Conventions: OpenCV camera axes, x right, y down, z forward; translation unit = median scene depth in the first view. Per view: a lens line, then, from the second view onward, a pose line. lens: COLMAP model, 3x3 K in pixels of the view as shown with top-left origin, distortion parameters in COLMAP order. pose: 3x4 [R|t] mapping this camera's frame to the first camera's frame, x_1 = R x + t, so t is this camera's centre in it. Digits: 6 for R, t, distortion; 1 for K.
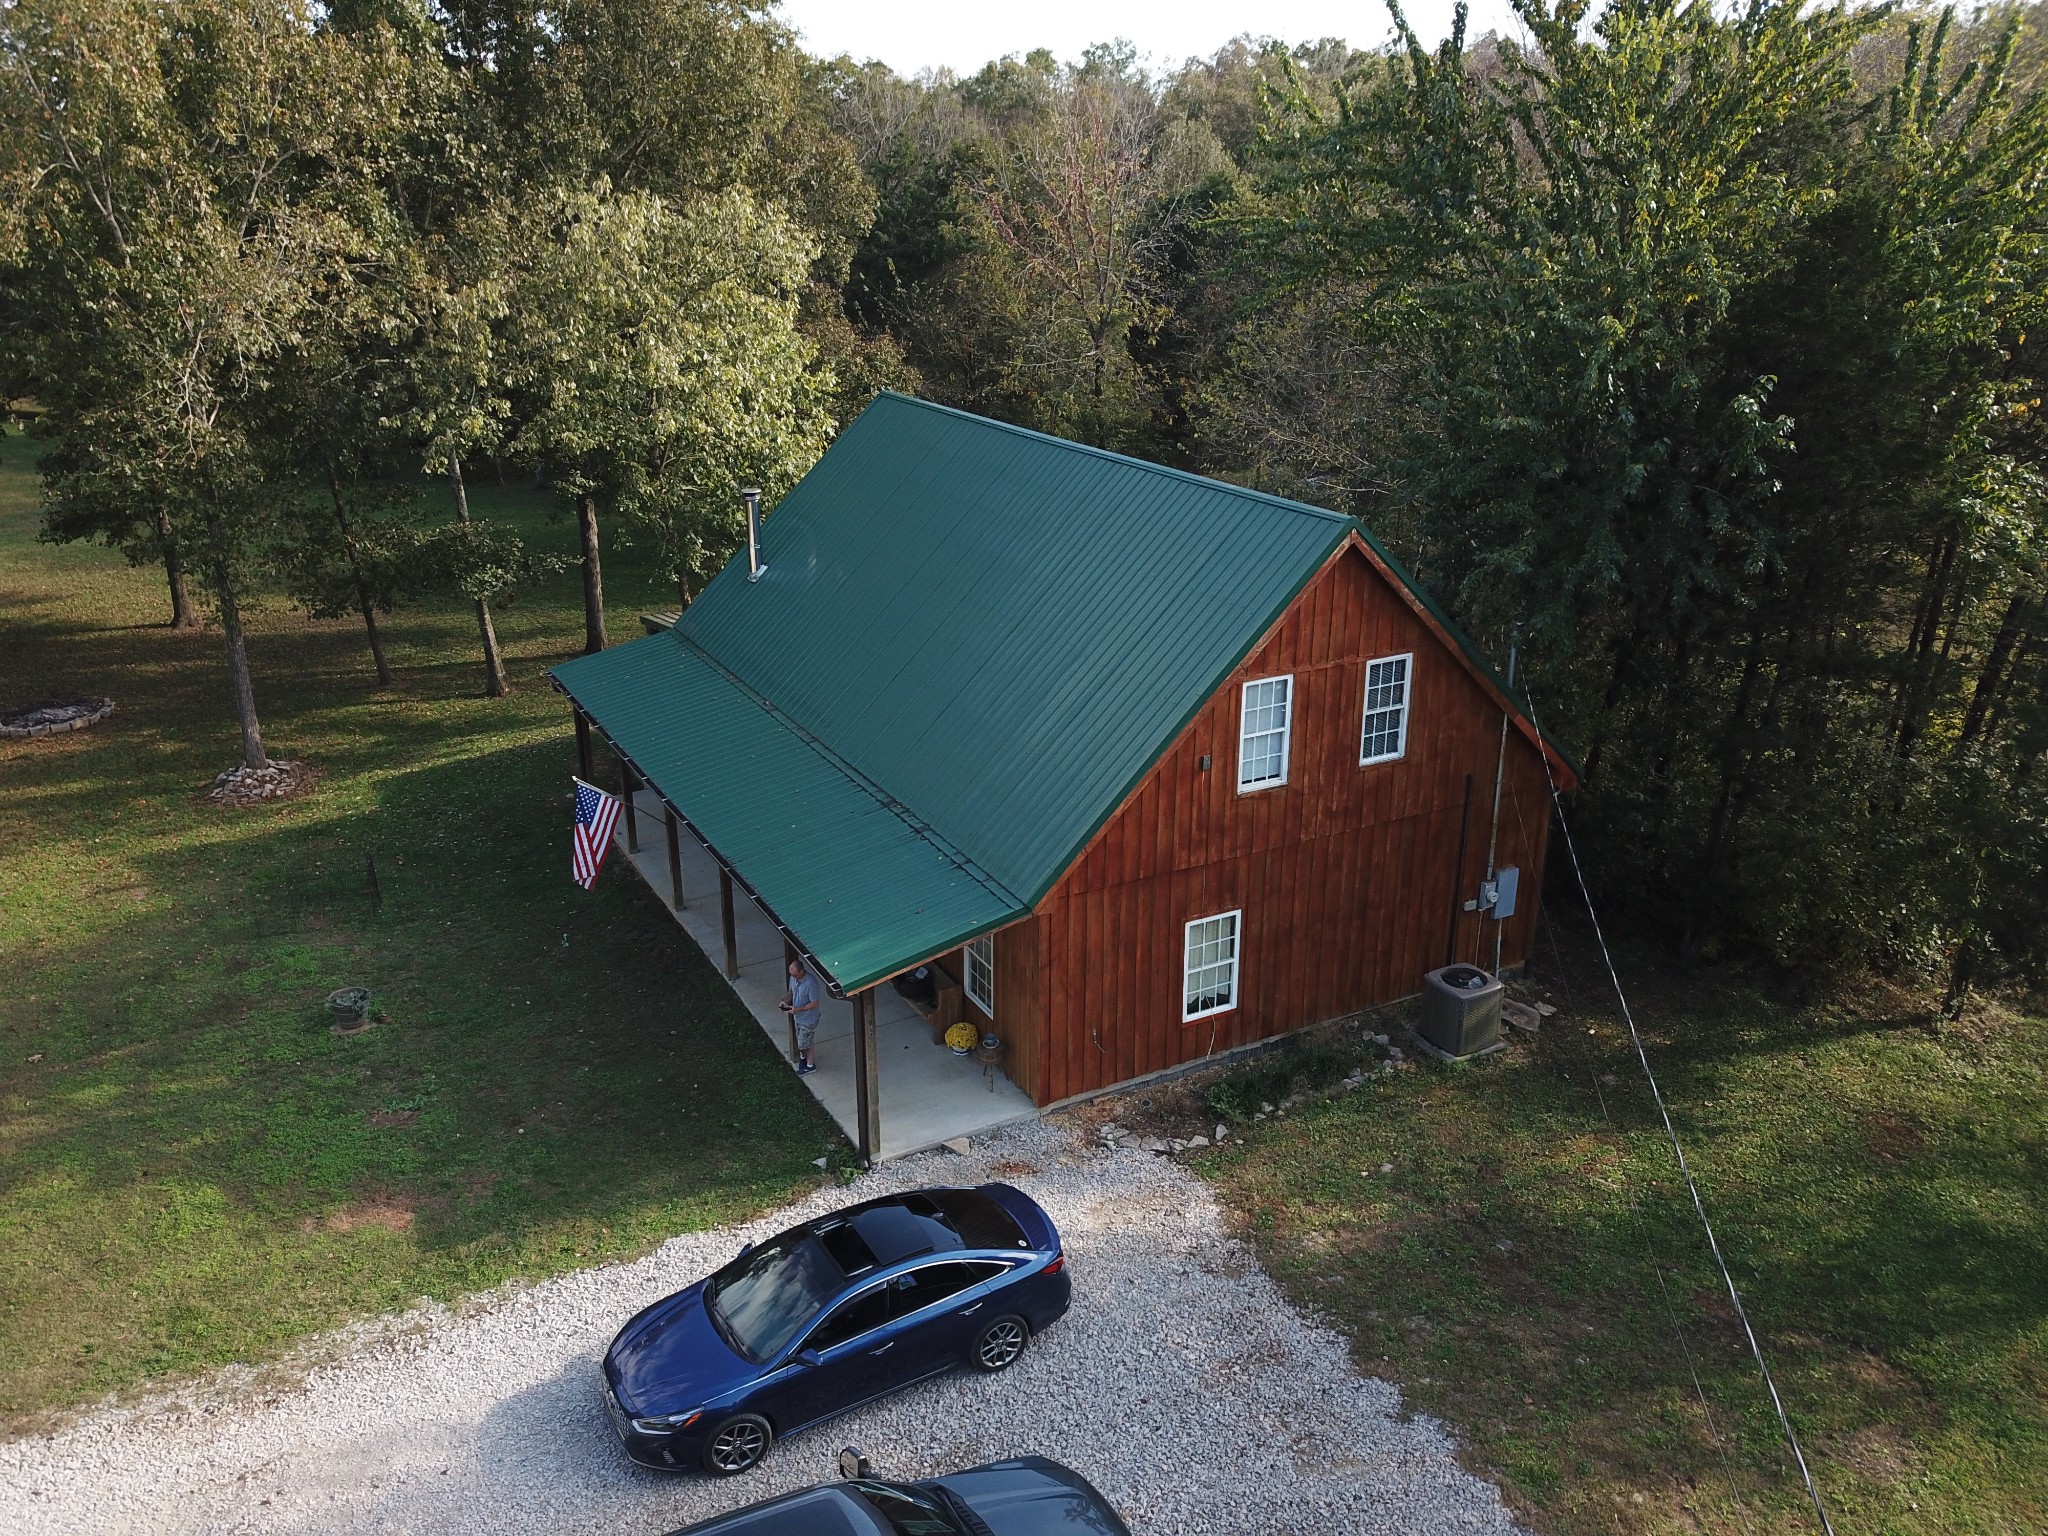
lens RADIAL K [[1611.5, 0, 1017.6], [0, 1611.5, 766.9], [0, 0, 1]] dist [0.044702, -0.057716]
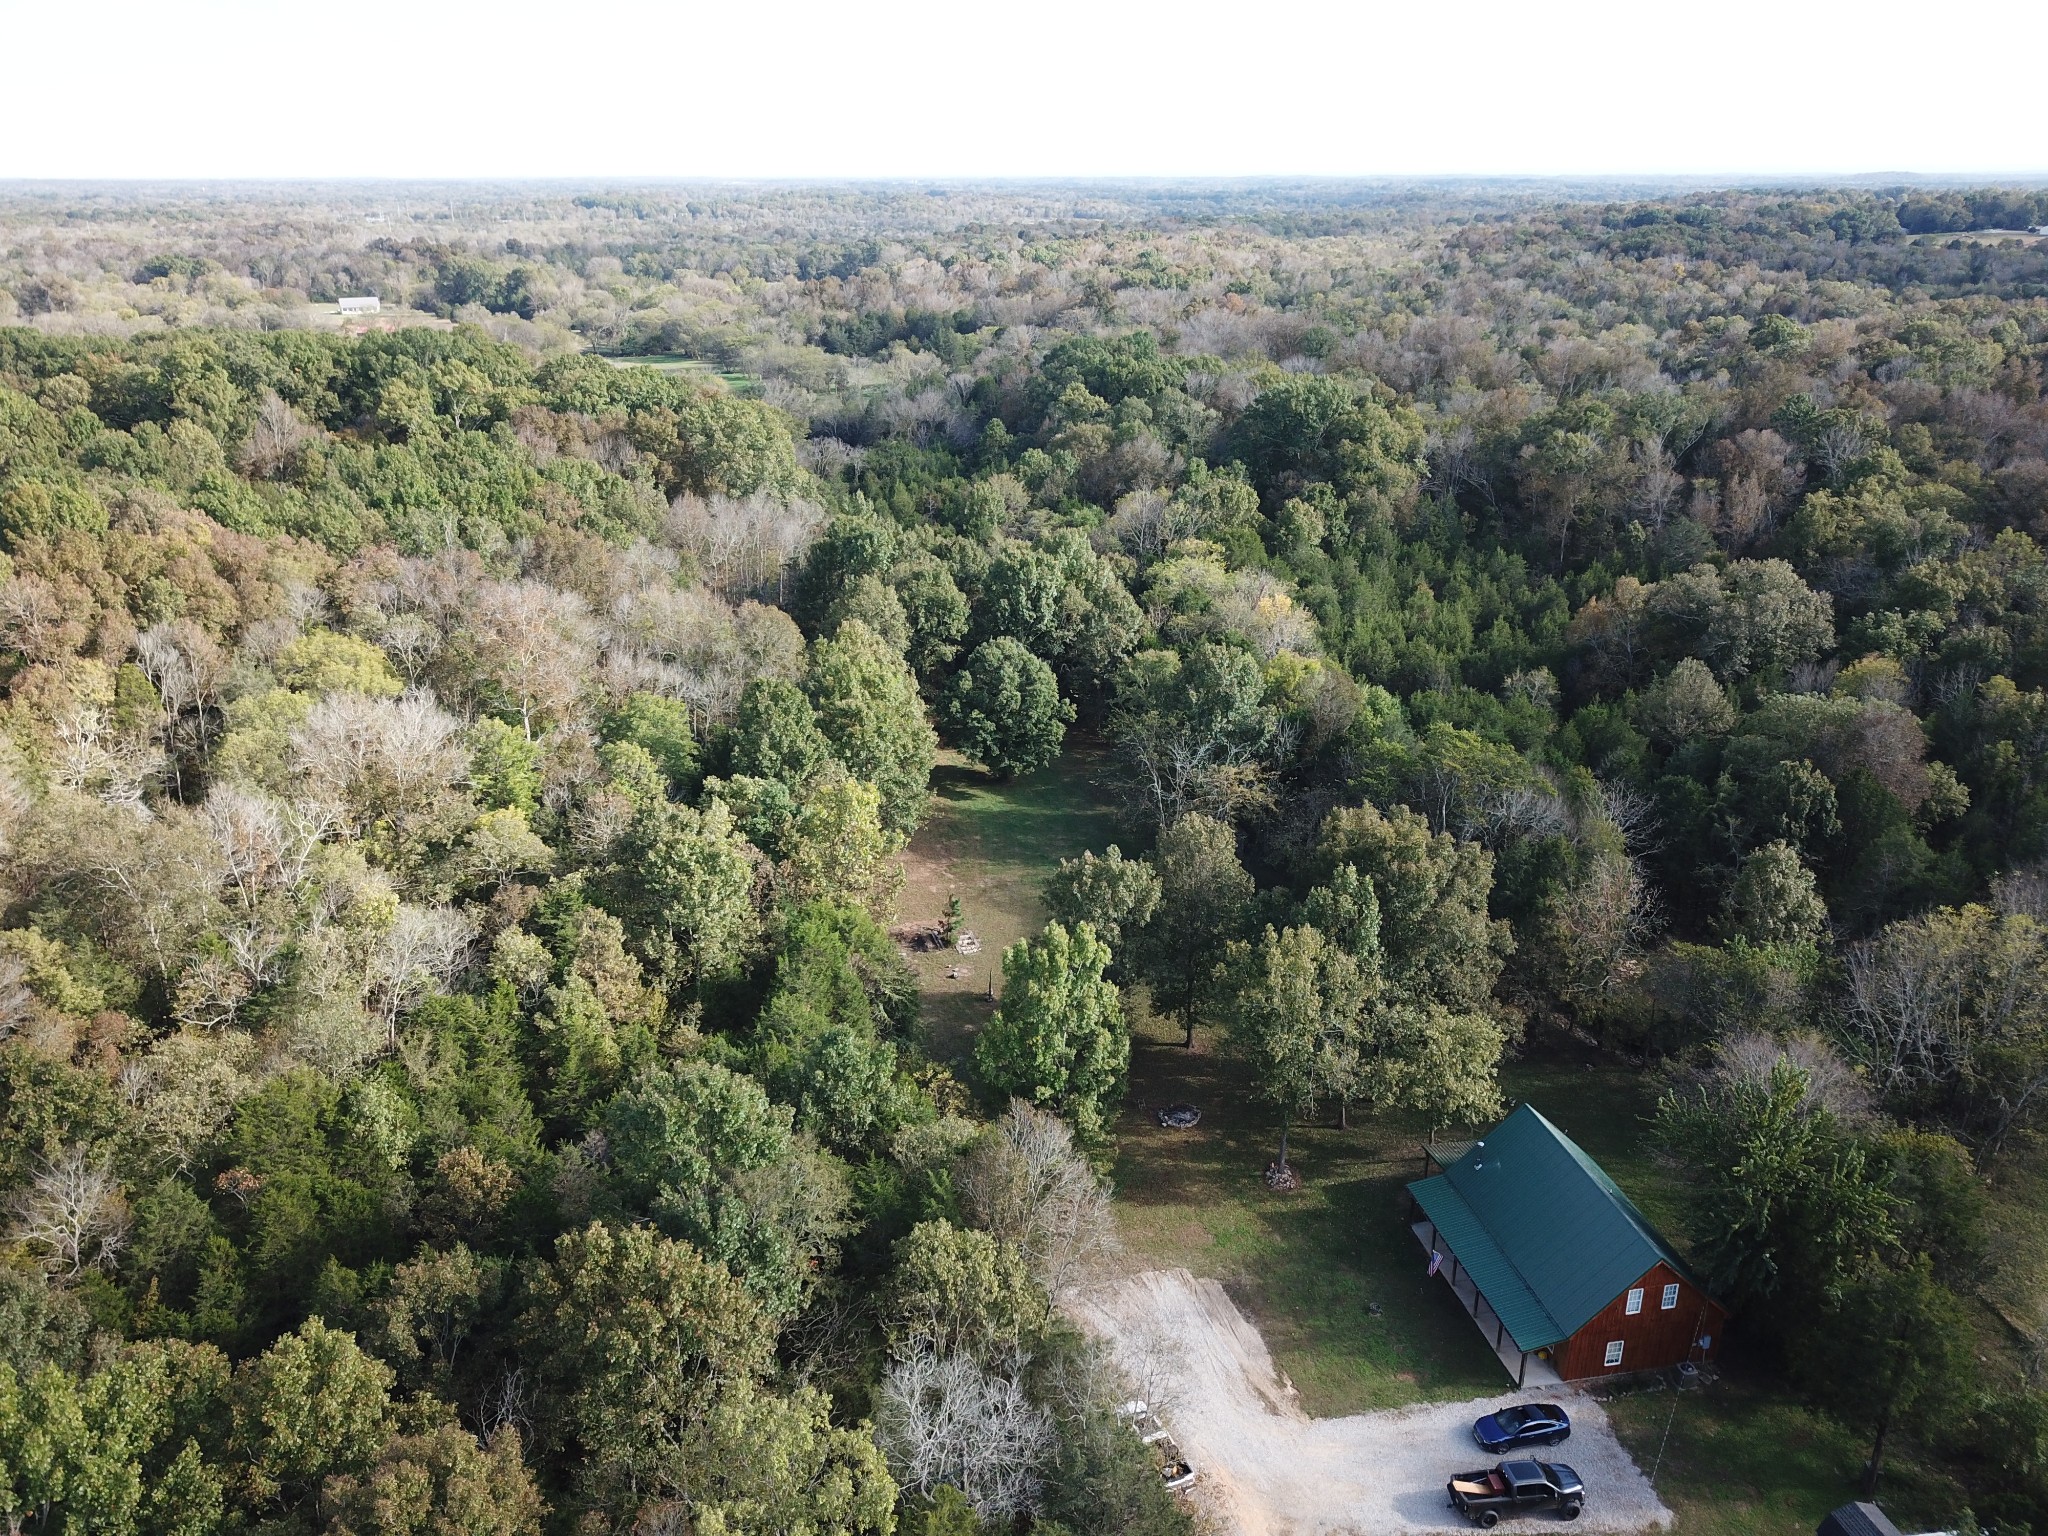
lens RADIAL K [[1611.5, 0, 1016.6], [0, 1611.5, 770.4], [0, 0, 1]] dist [0.044702, -0.057716]
pose [[0.953370, 0.112092, -0.280217, -0.318322], [-0.110435, 0.993645, 0.021751, -1.219799], [0.280874, 0.010209, 0.959690, -3.226752]]
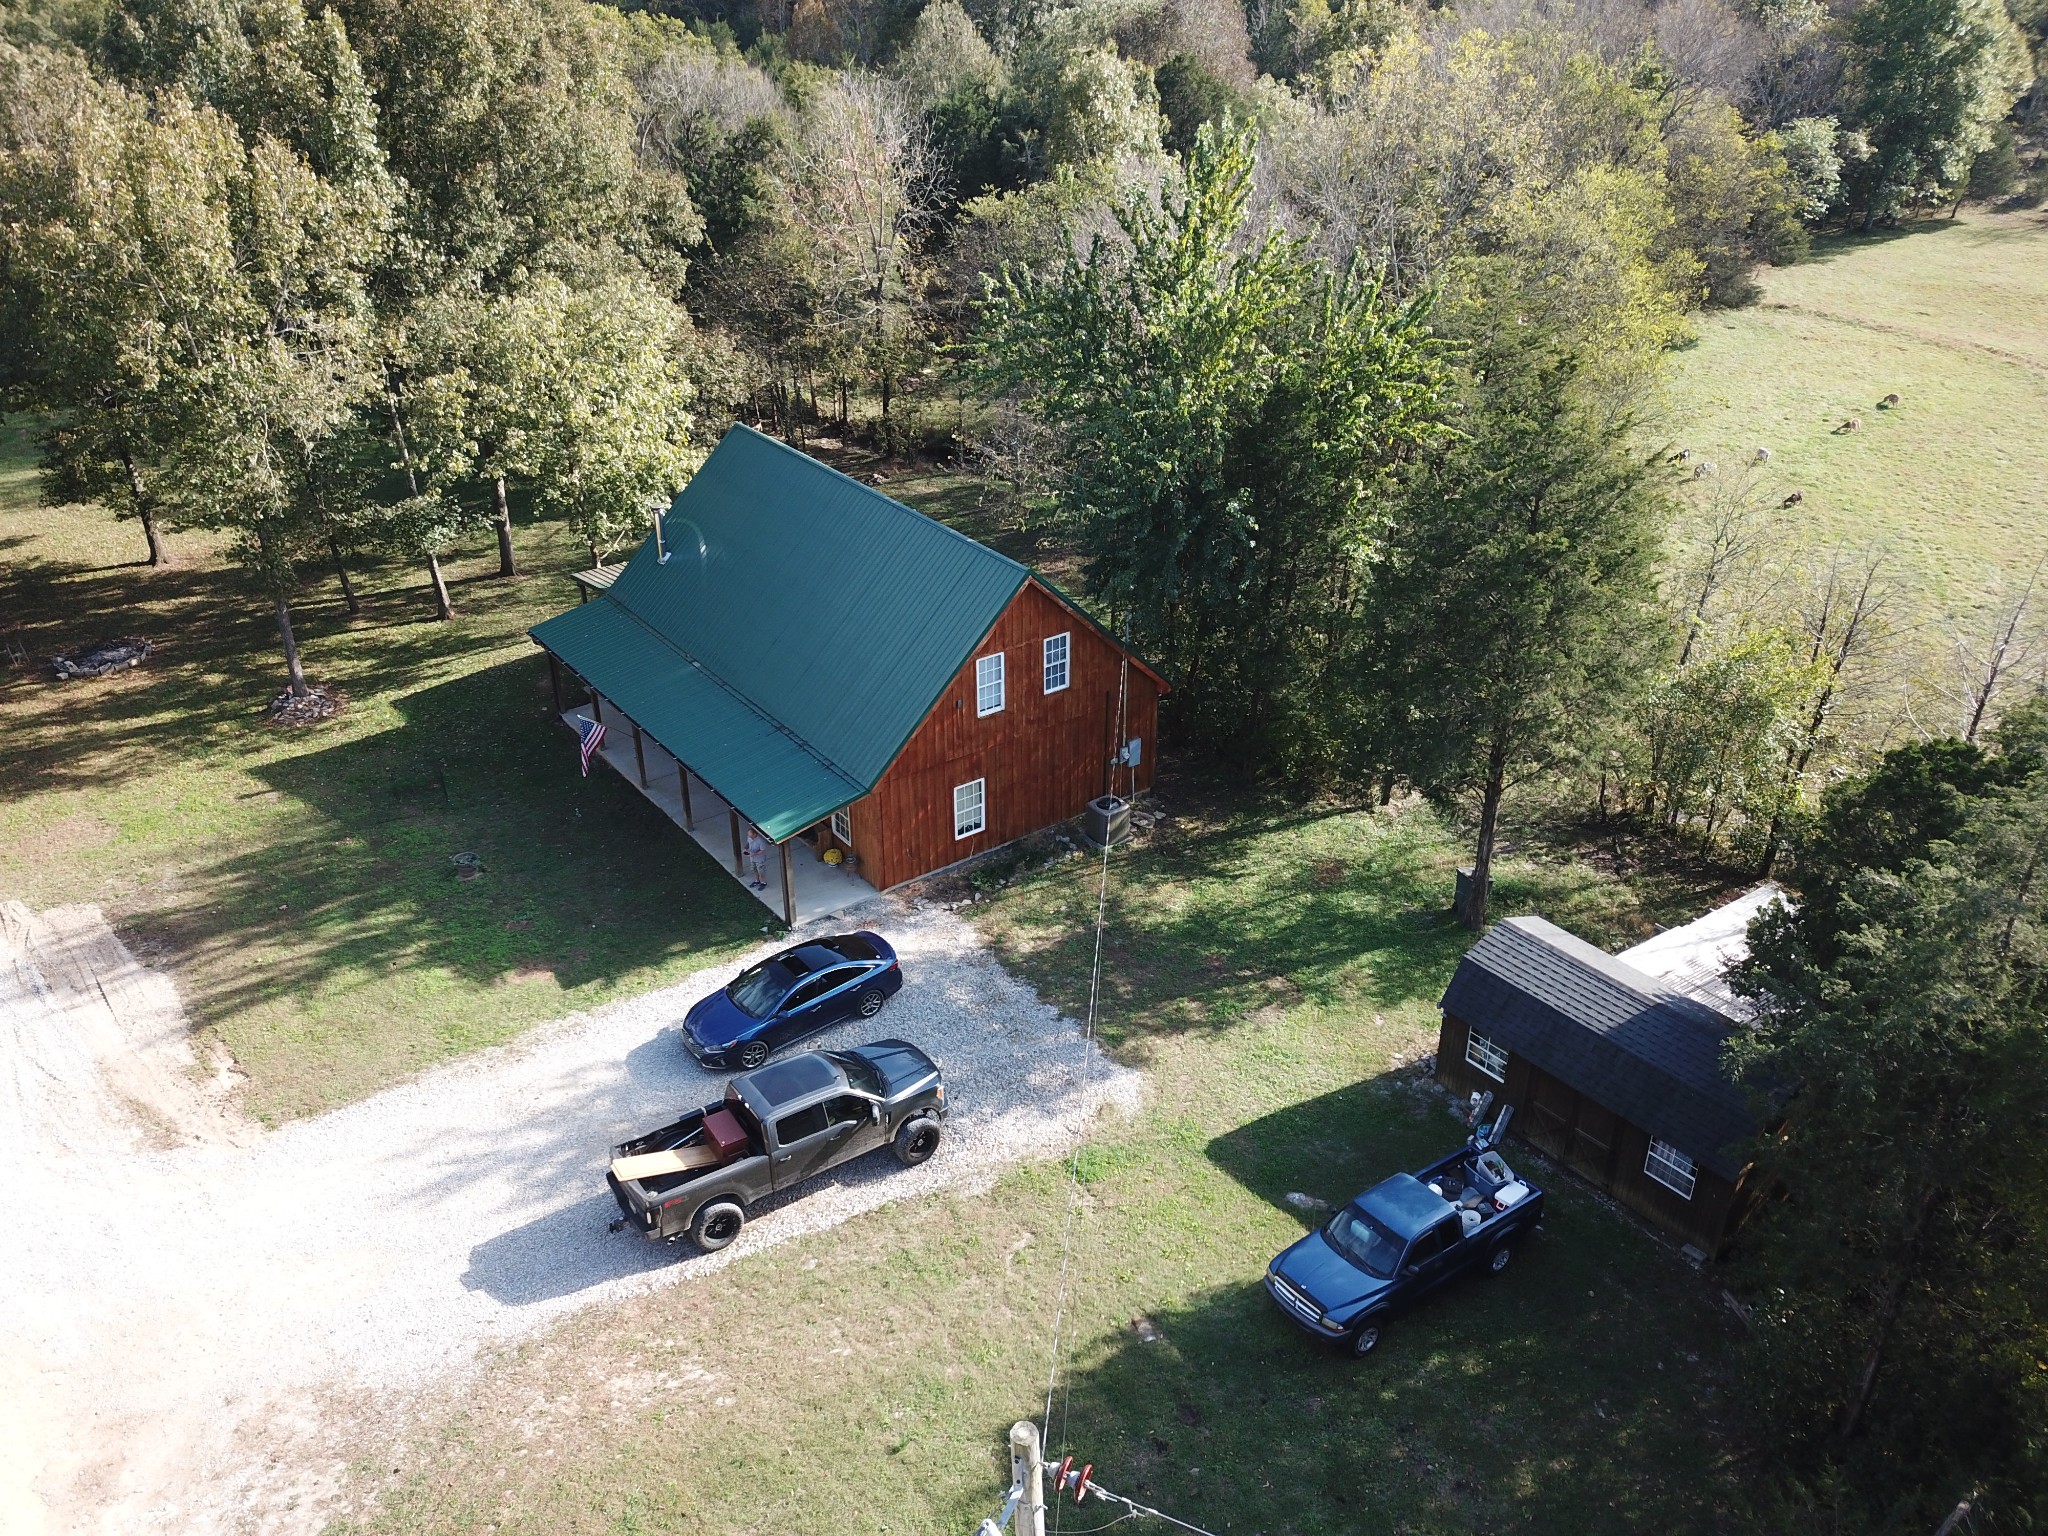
lens RADIAL K [[1611.5, 0, 1026.9], [0, 1611.5, 777.7], [0, 0, 1]] dist [0.044702, -0.057716]
pose [[0.990365, -0.066683, 0.121367, -0.034113], [0.048342, 0.987770, 0.148234, -0.181779], [-0.129767, -0.140939, 0.981477, -0.803834]]
